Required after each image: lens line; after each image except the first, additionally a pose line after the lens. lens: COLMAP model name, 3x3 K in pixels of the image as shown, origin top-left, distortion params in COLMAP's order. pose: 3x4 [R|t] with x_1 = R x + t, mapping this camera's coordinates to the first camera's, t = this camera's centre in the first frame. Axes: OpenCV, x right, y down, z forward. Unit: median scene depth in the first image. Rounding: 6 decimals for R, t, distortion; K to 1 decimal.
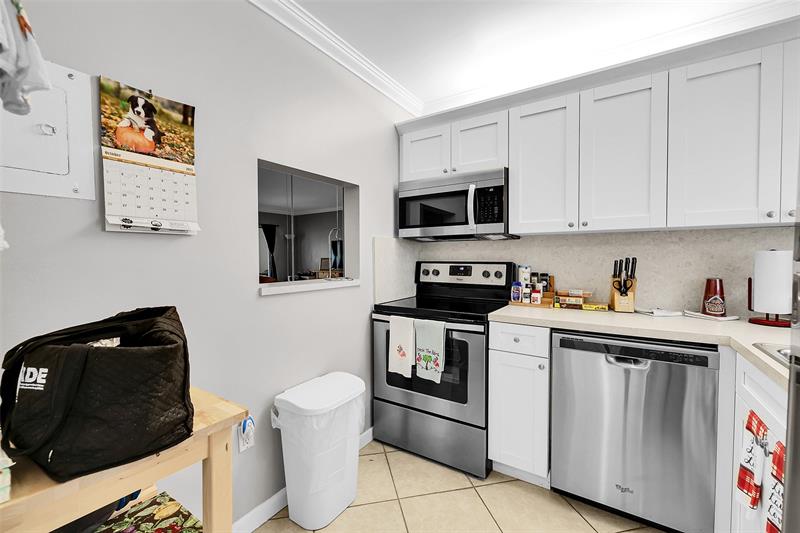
lens RADIAL K [[333.7, 0, 399.1], [0, 333.7, 266.8], [0, 0, 1]] dist [0.001182, -0.000500]
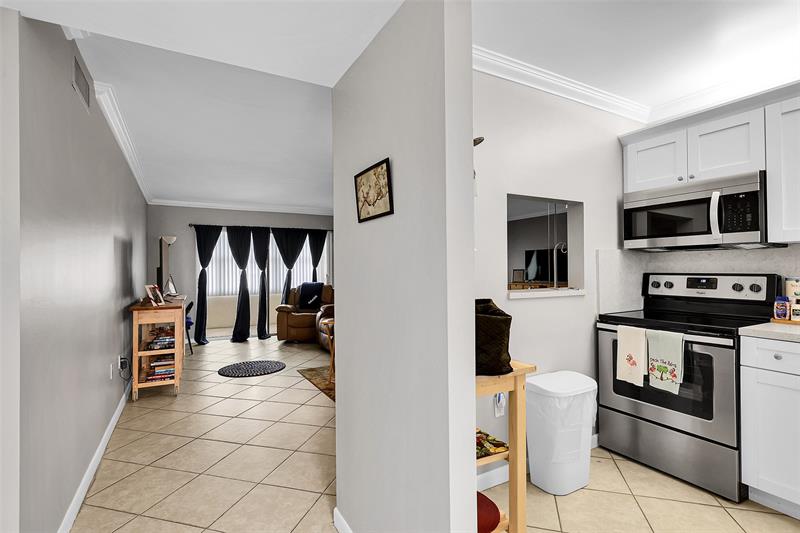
lens RADIAL K [[388.6, 0, 400.7], [0, 388.6, 266.0], [0, 0, 1]] dist [0.003240, -0.000289]
pose [[0.889229, -0.006205, -0.457419, -0.071625], [-0.009749, 0.999424, -0.032508, 0.008441], [0.457357, 0.033366, 0.888657, -0.382362]]
